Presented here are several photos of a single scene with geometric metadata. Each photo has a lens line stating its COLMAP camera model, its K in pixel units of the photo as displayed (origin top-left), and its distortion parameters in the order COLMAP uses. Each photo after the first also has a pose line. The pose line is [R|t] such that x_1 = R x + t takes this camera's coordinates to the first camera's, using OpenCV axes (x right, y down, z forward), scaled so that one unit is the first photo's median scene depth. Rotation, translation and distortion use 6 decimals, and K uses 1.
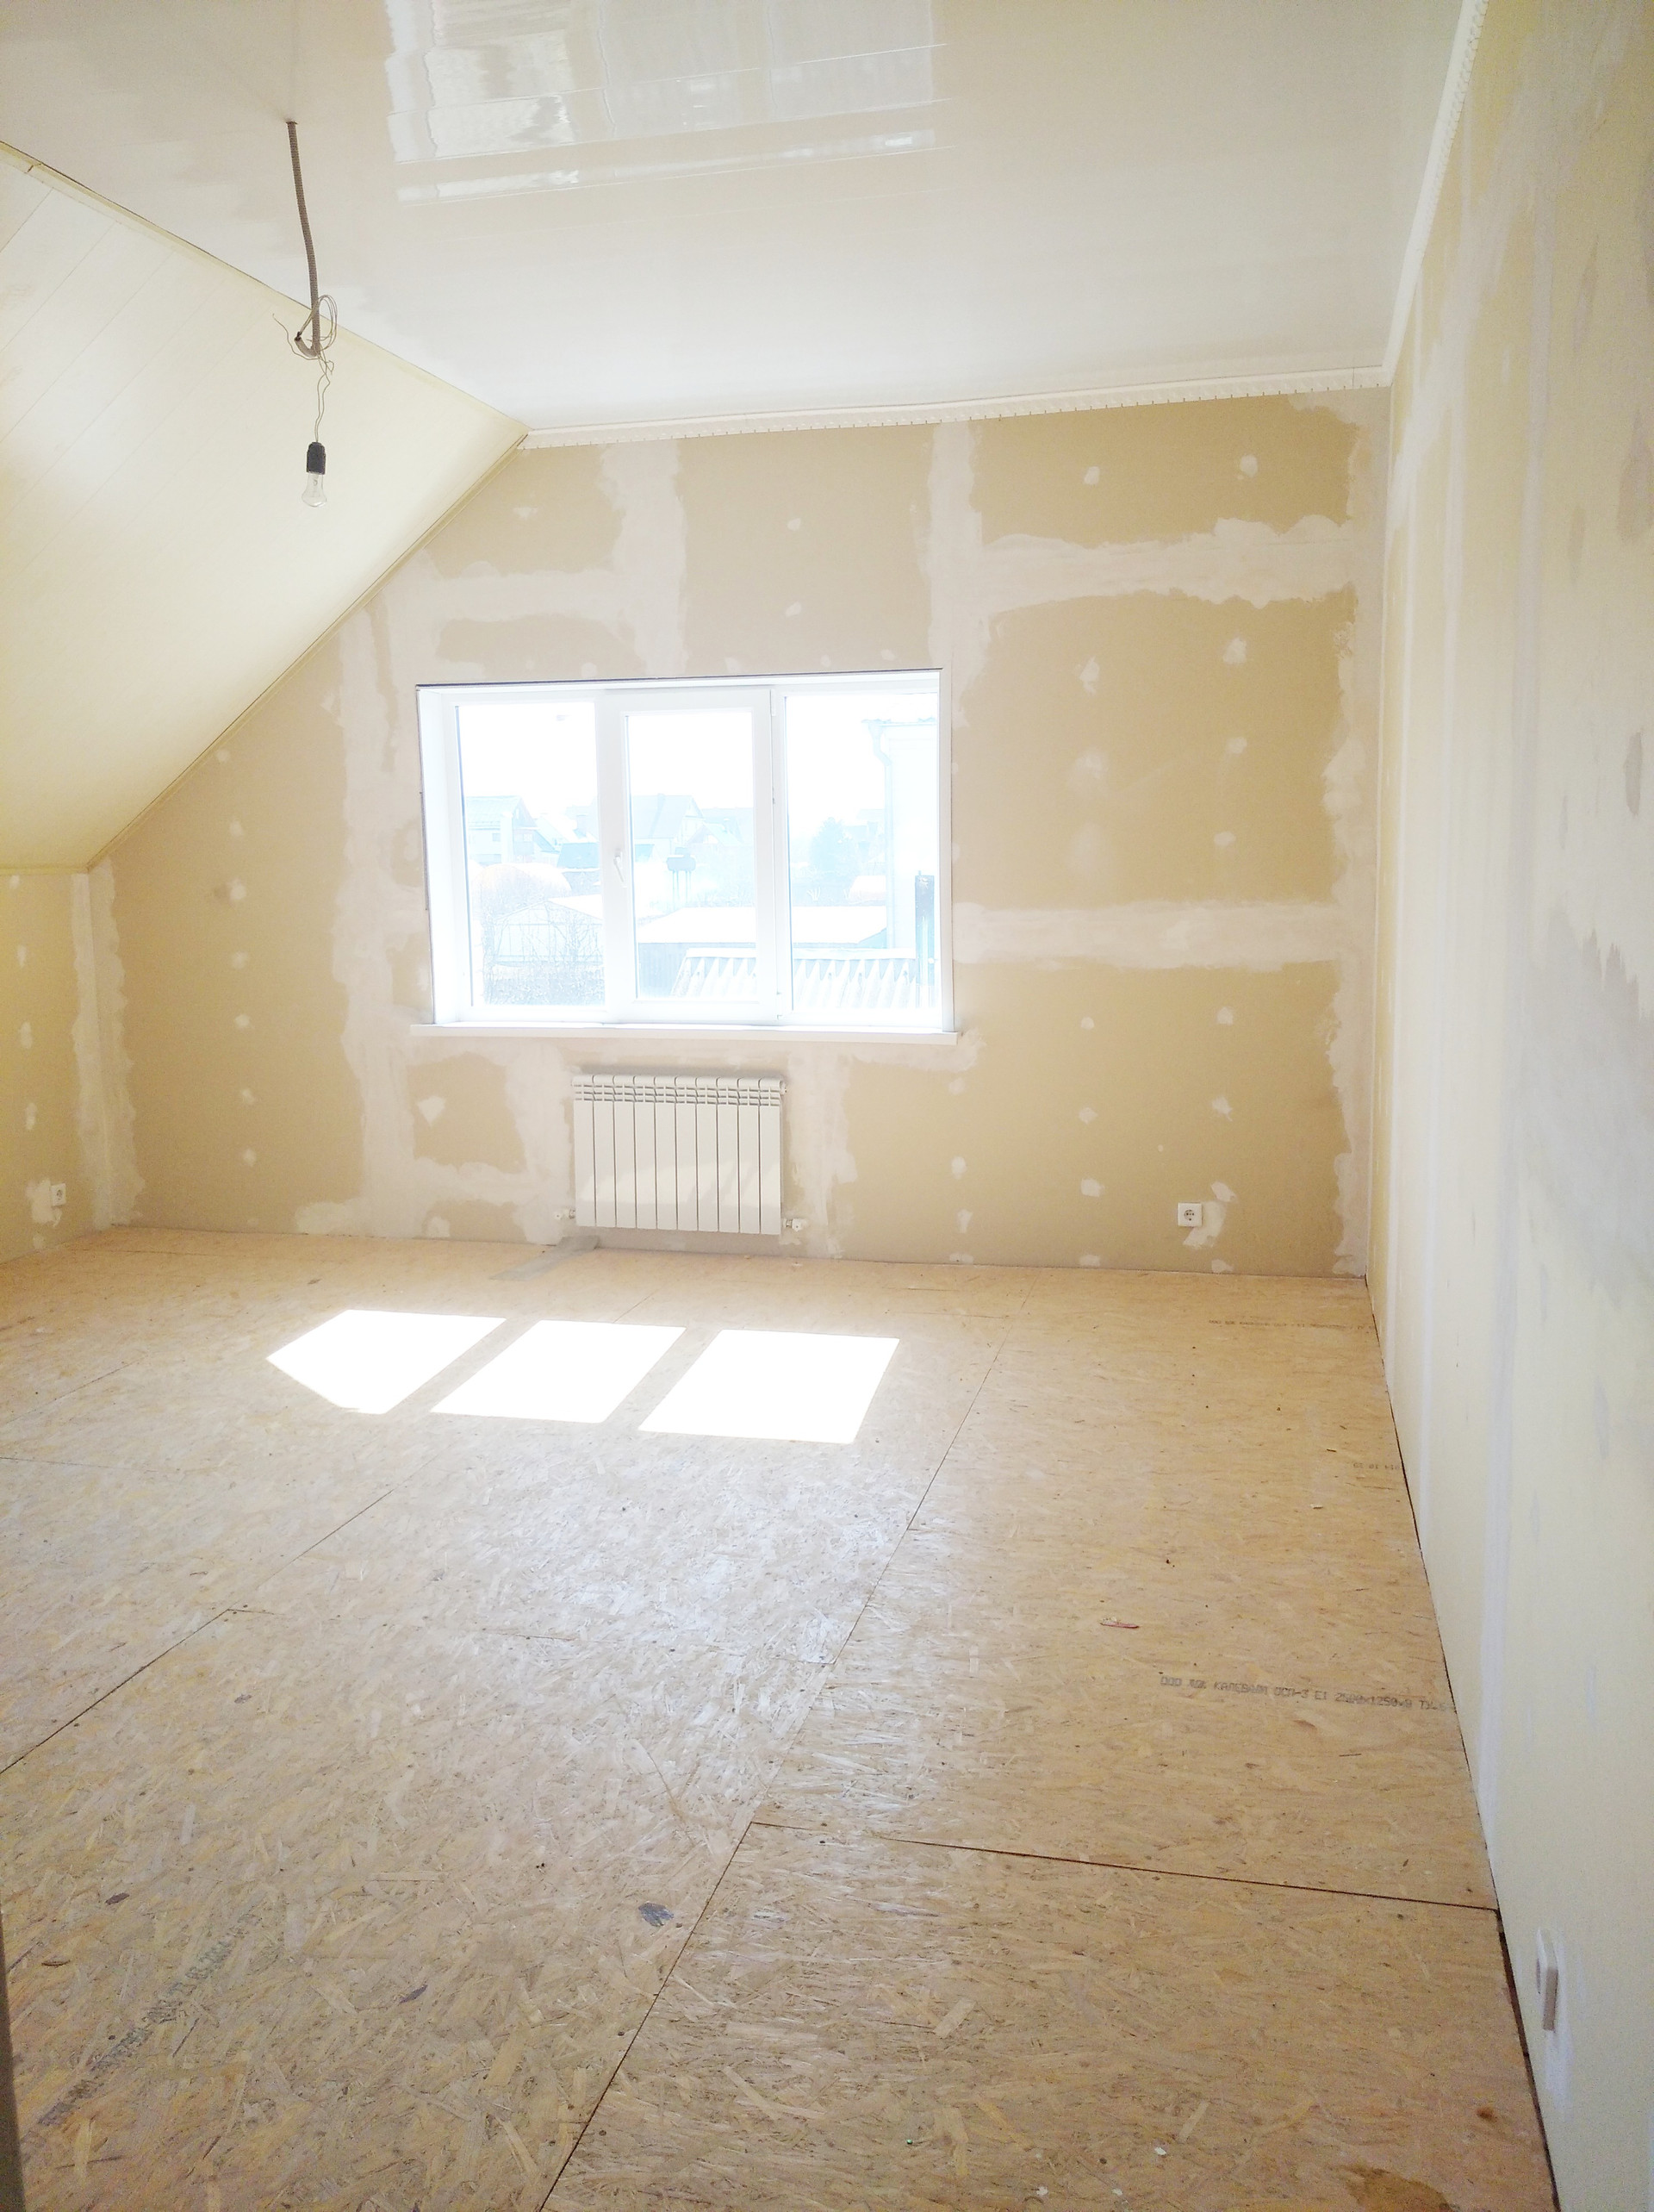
lens RADIAL K [[1823.9, 0, 827.0], [0, 1823.9, 1106.0], [0, 0, 1]] dist [0.098438, -0.146518]
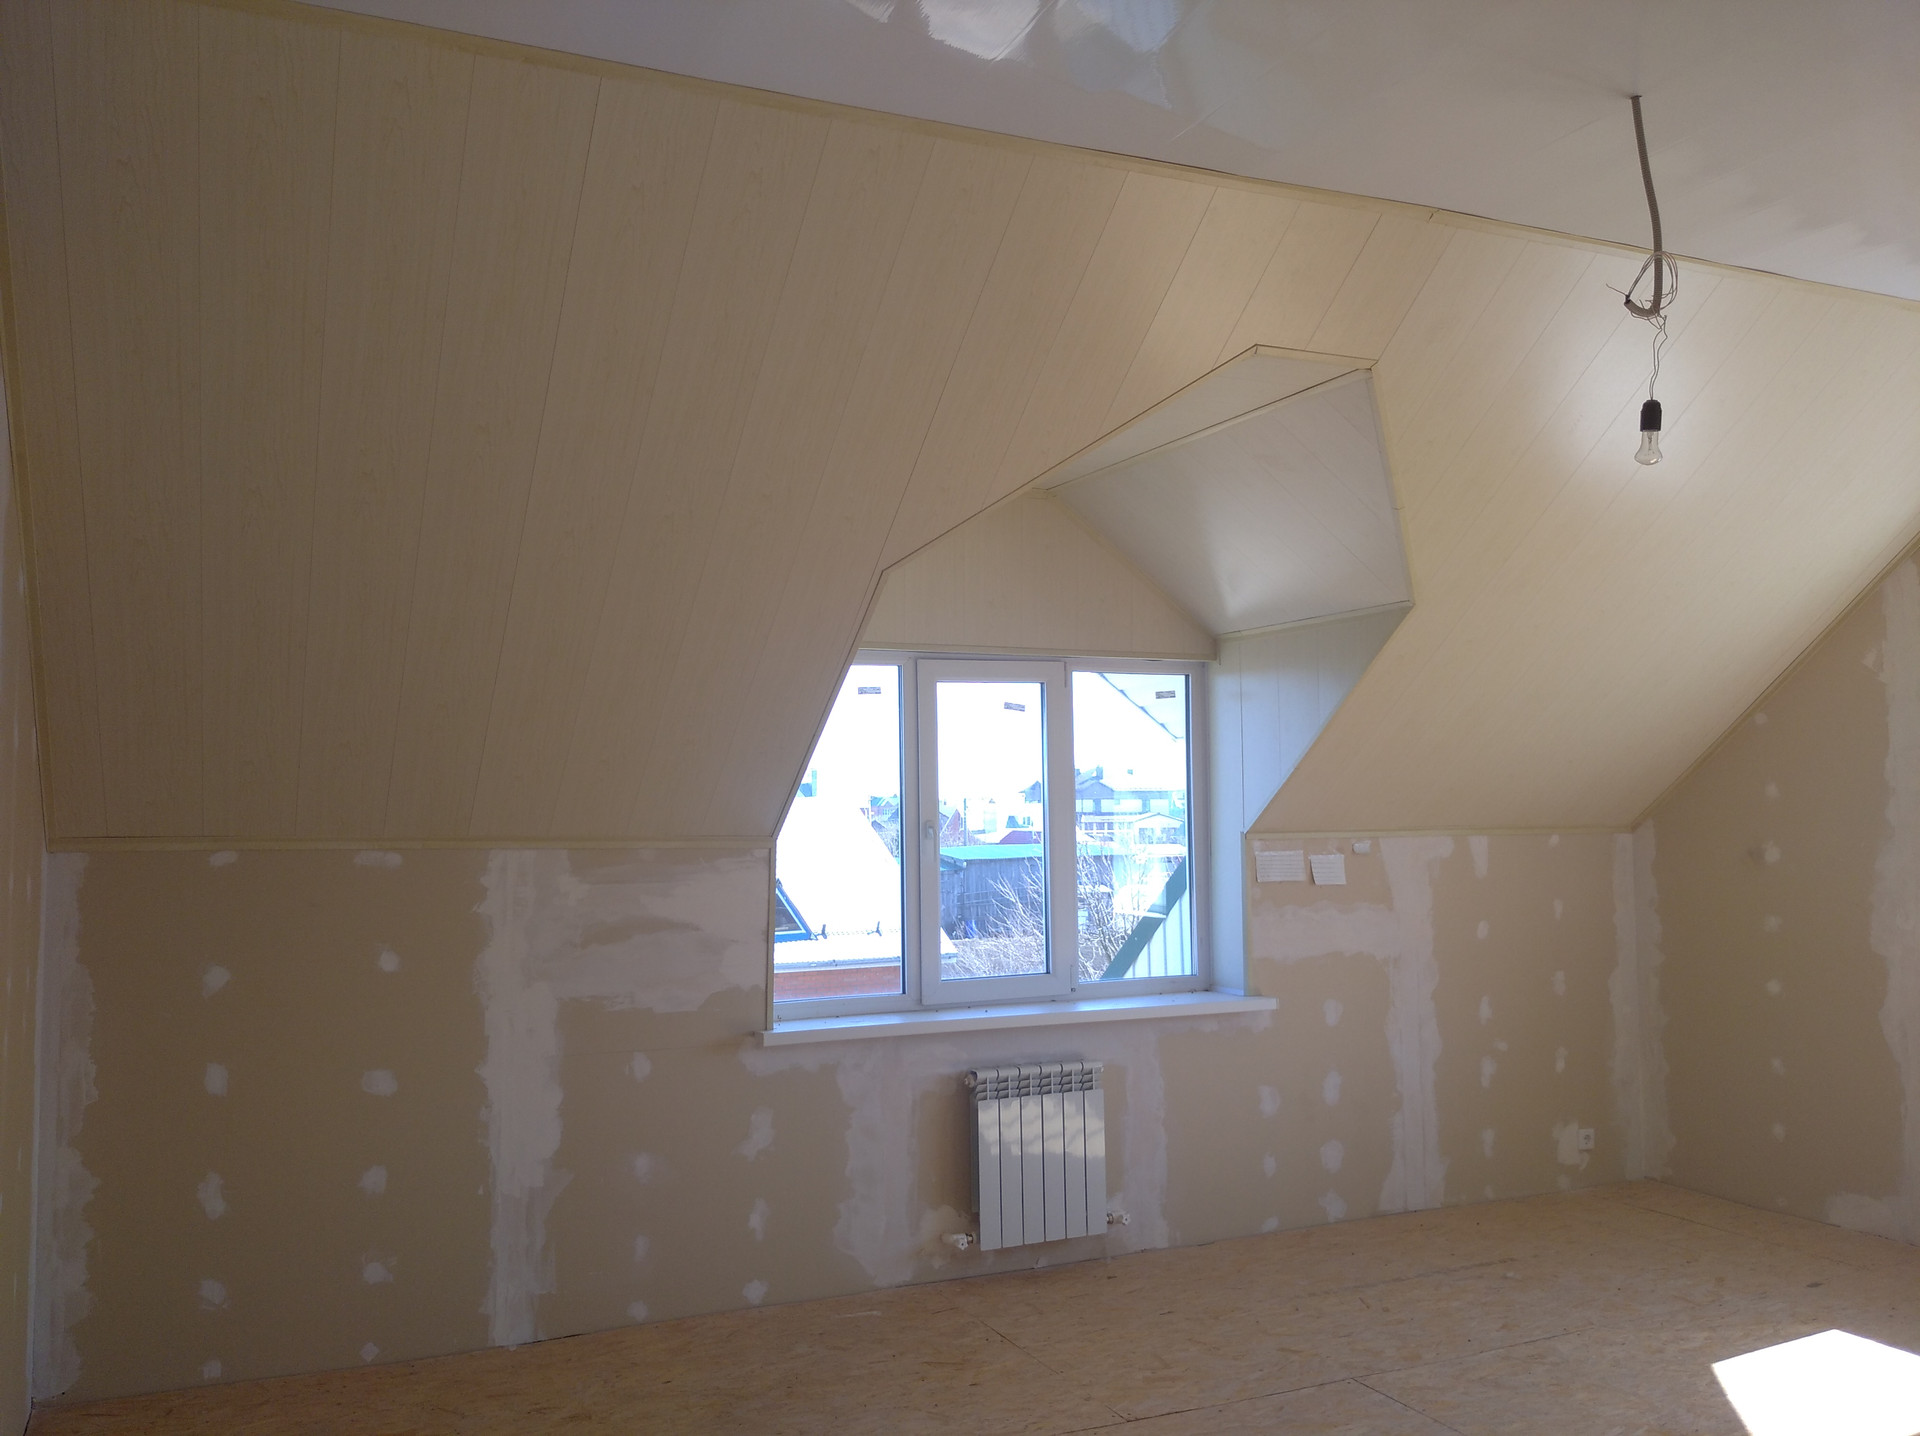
lens RADIAL K [[1583.3, 0, 960.0], [0, 1583.3, 718.0], [0, 0, 1]] dist [0.098438, -0.146518]
pose [[0.635914, -0.041364, -0.770651, 0.073051], [-0.105846, 0.984452, -0.140180, -0.023065], [0.764468, 0.170712, 0.621648, 0.132190]]
